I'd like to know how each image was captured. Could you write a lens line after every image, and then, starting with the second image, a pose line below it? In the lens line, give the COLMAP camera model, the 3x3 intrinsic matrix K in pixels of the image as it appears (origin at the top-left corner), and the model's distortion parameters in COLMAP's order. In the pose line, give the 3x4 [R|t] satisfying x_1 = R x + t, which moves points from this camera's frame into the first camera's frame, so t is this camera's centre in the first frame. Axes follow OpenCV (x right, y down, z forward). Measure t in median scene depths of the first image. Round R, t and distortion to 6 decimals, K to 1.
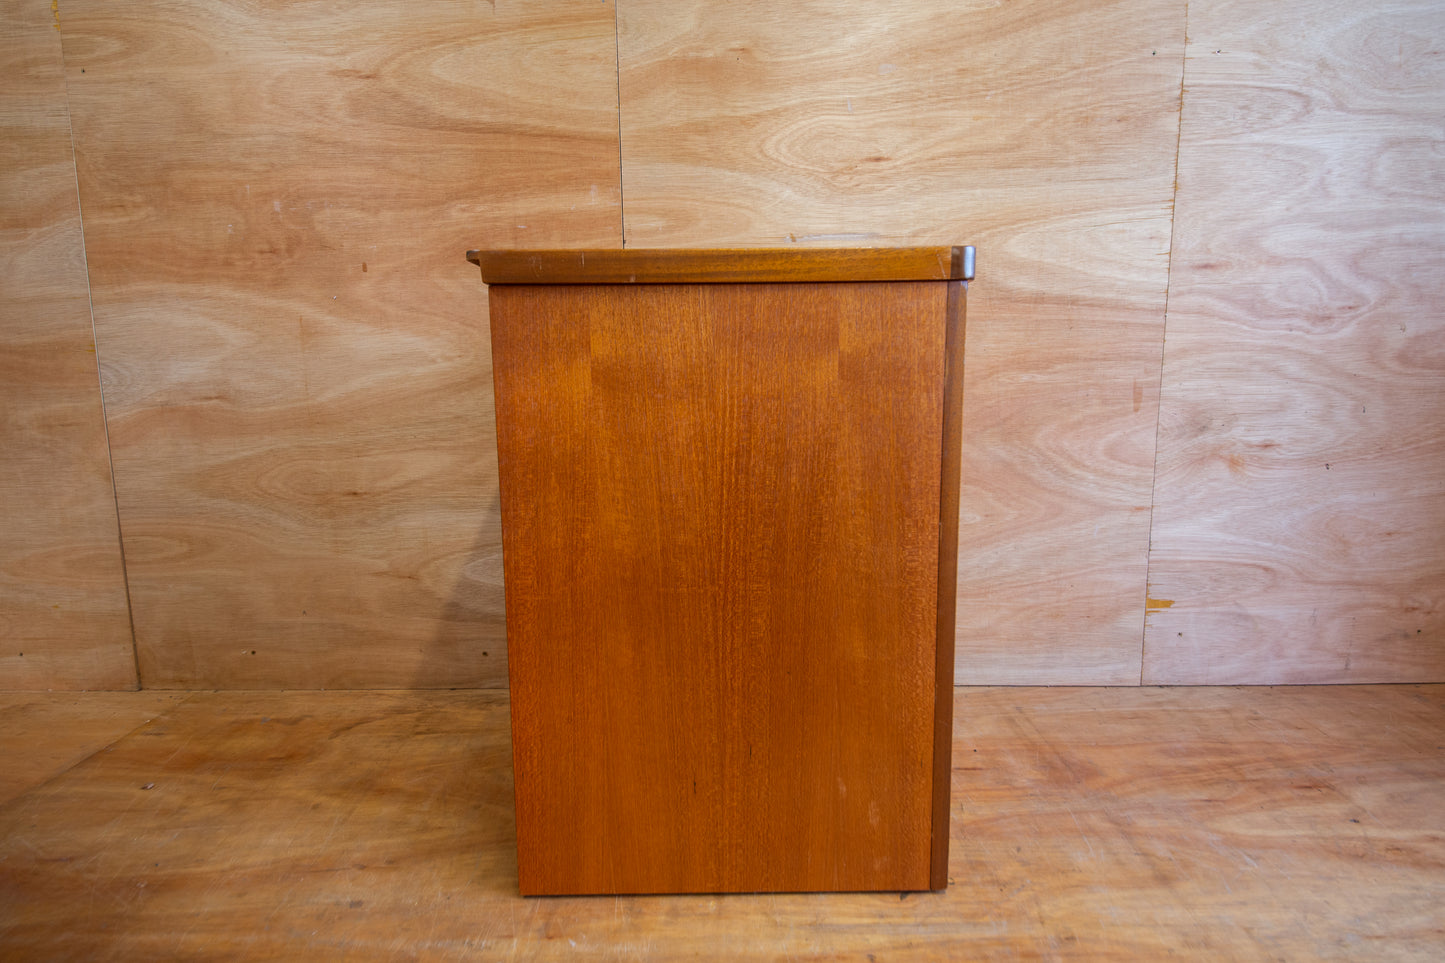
lens RADIAL K [[740.0, 0, 723.2], [0, 740.0, 485.3], [0, 0, 1]] dist [0.043343, -0.036499]
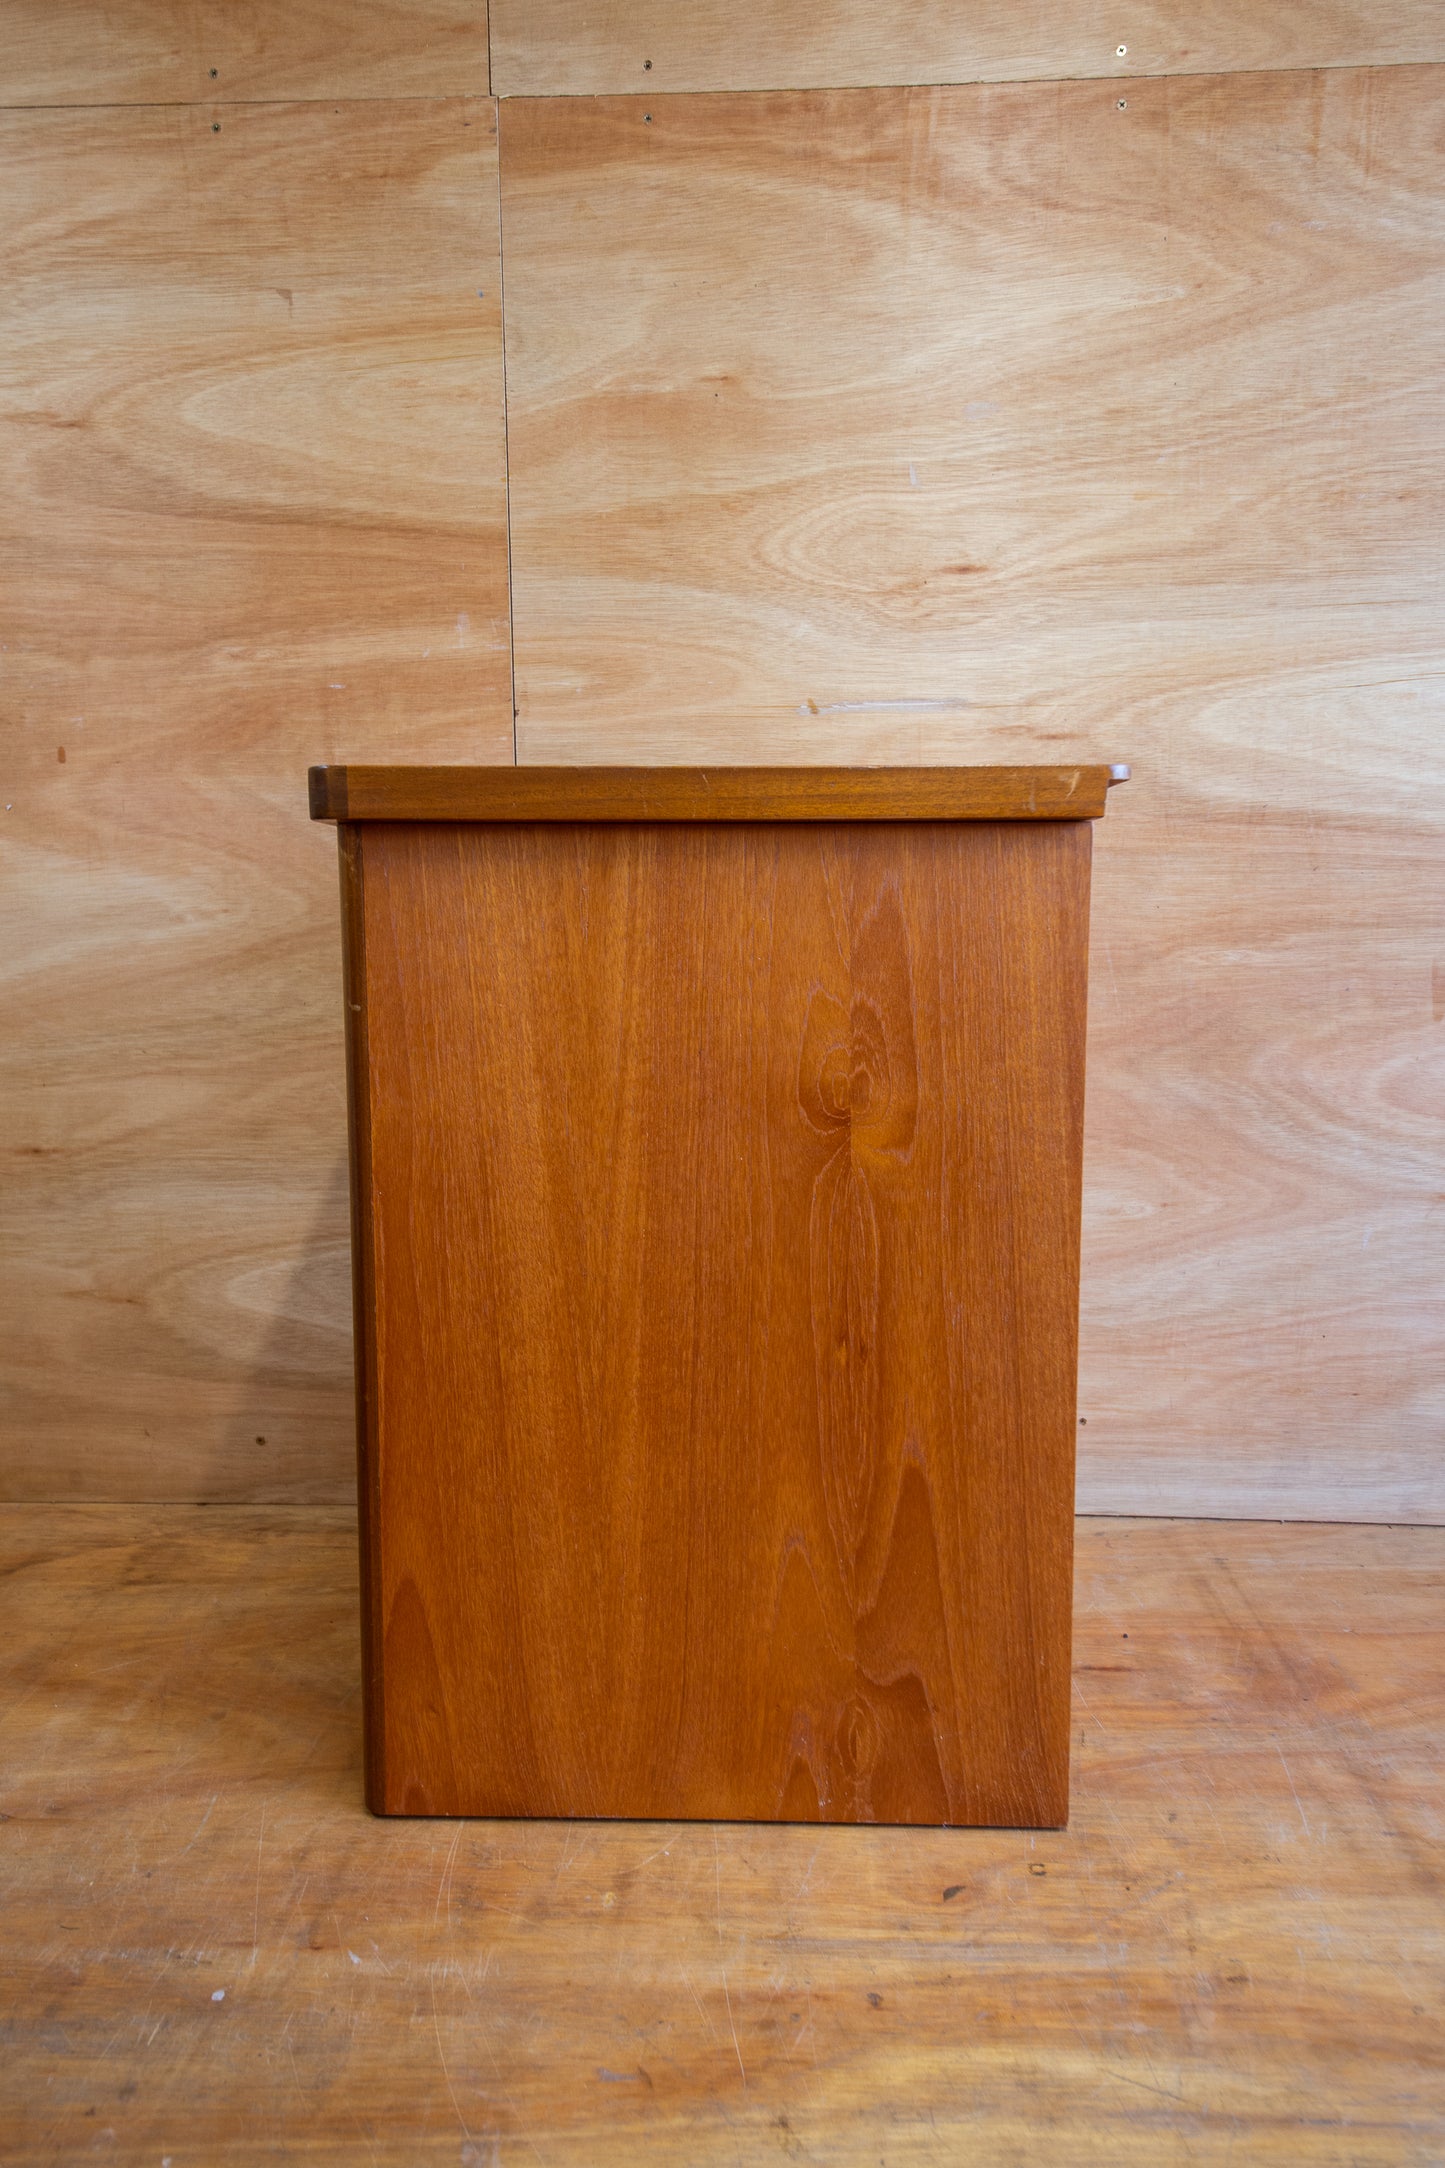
lens RADIAL K [[1395.5, 0, 727.0], [0, 1395.5, 1084.7], [0, 0, 1]] dist [0.075861, -0.048842]
pose [[0.999384, 0.011038, -0.033301, 0.067053], [-0.011970, 0.999539, -0.027901, -0.016155], [0.032978, 0.028282, 0.999056, -0.058239]]
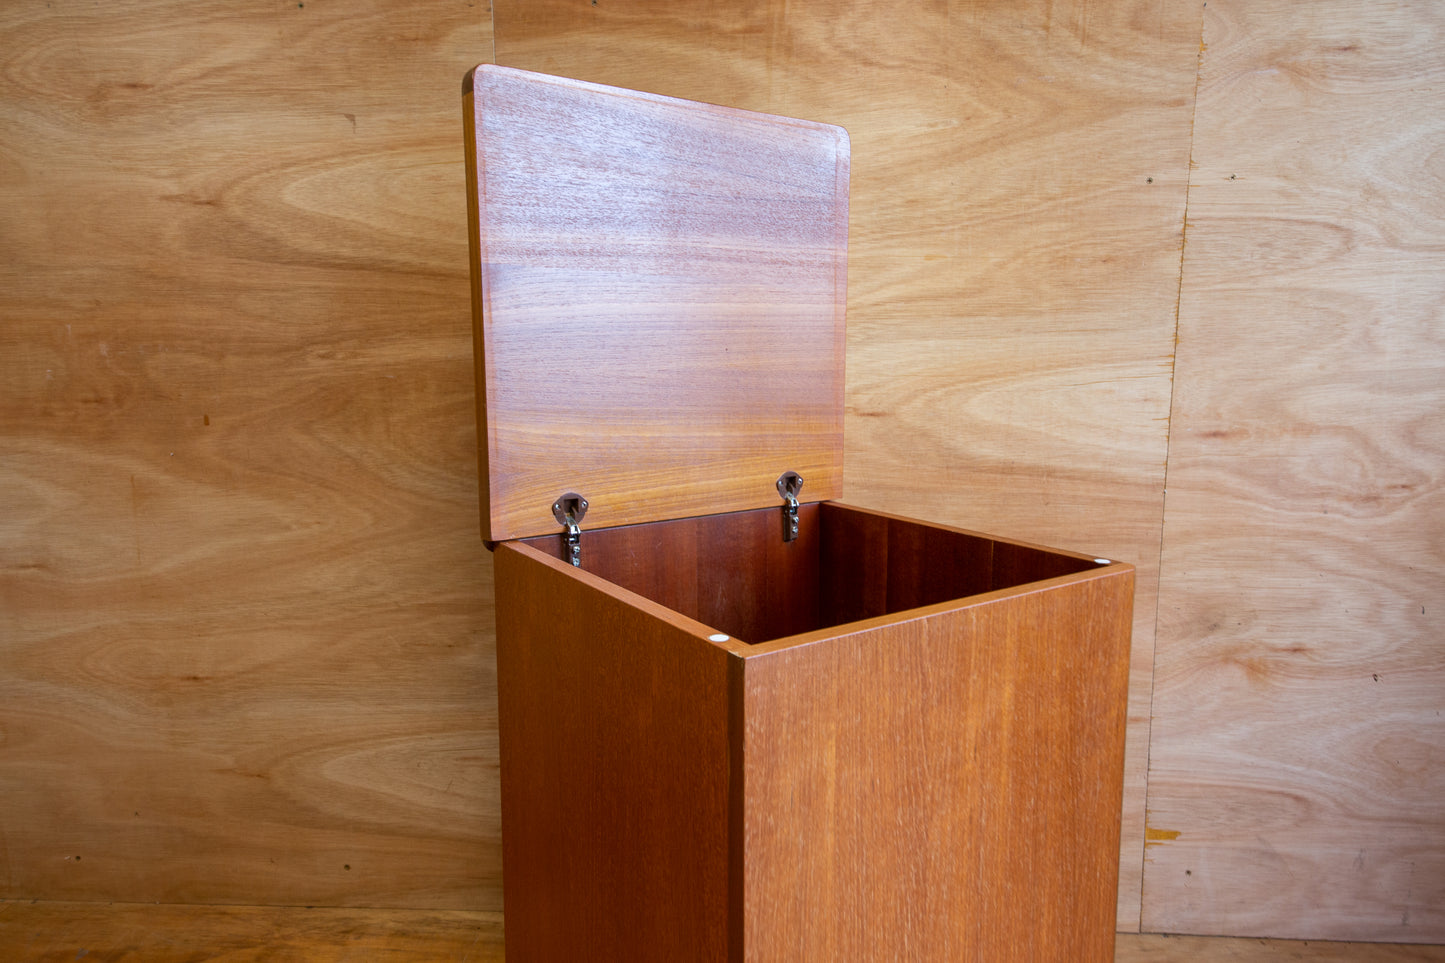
lens RADIAL K [[930.1, 0, 721.8], [0, 930.1, 483.6], [0, 0, 1]] dist [0.075861, -0.048842]
pose [[0.999029, 0.014526, -0.041586, 0.151469], [-0.014164, 0.999859, 0.008981, -0.239786], [0.041710, -0.008383, 0.999095, -0.050048]]
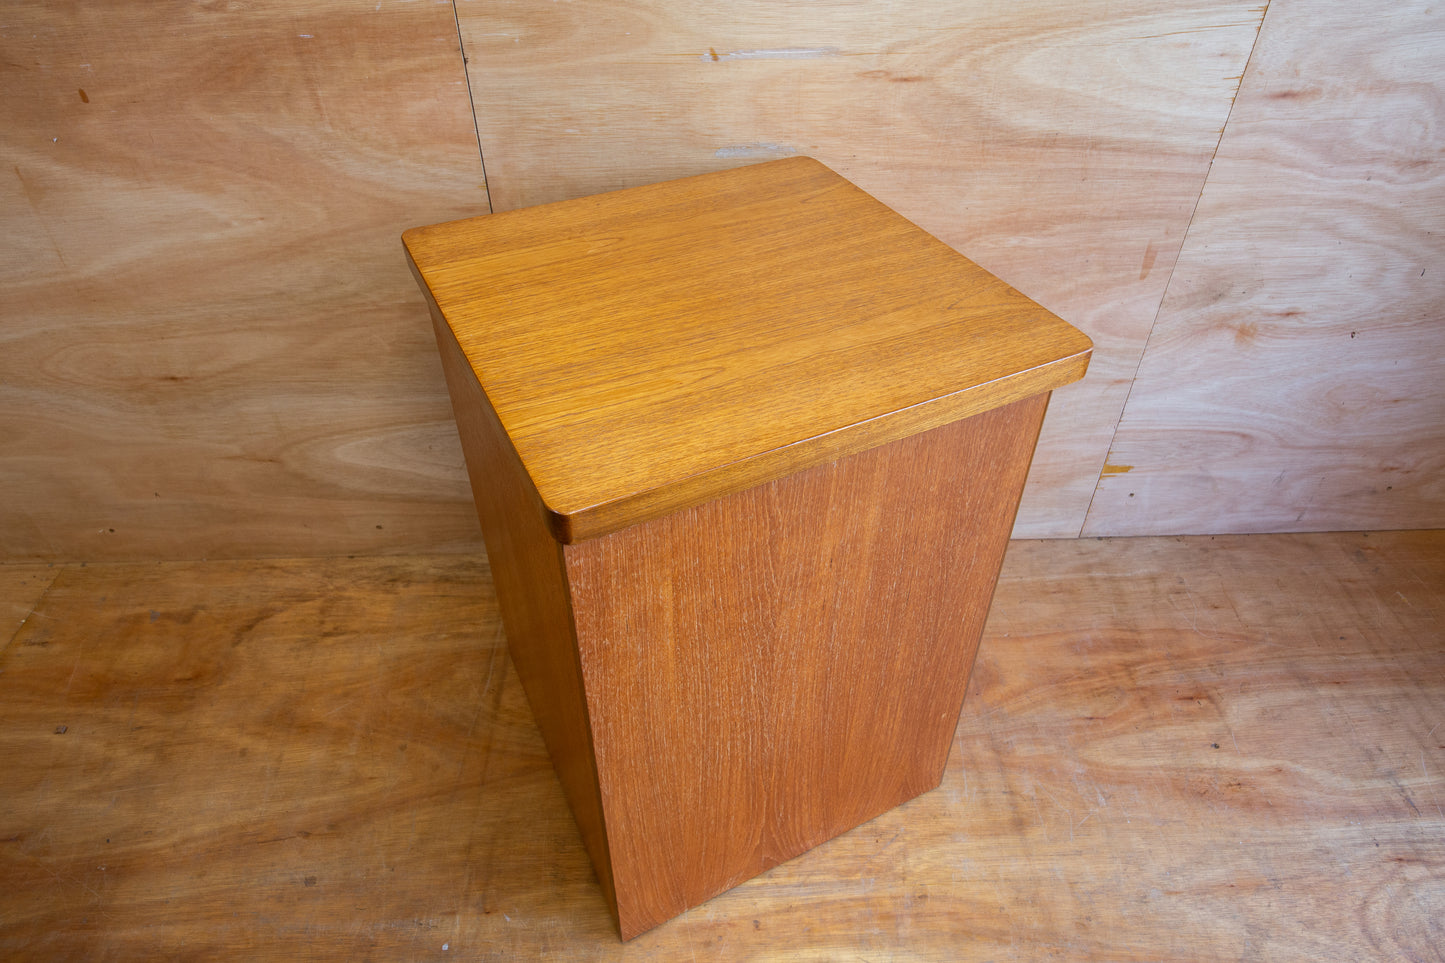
lens RADIAL K [[905.6, 0, 721.6], [0, 905.6, 483.6], [0, 0, 1]] dist [0.068866, -0.045146]
pose [[0.998819, -0.023519, 0.042520, 0.055329], [-0.002820, 0.845523, 0.533931, -0.449726], [-0.048510, -0.533420, 0.844458, 0.073226]]
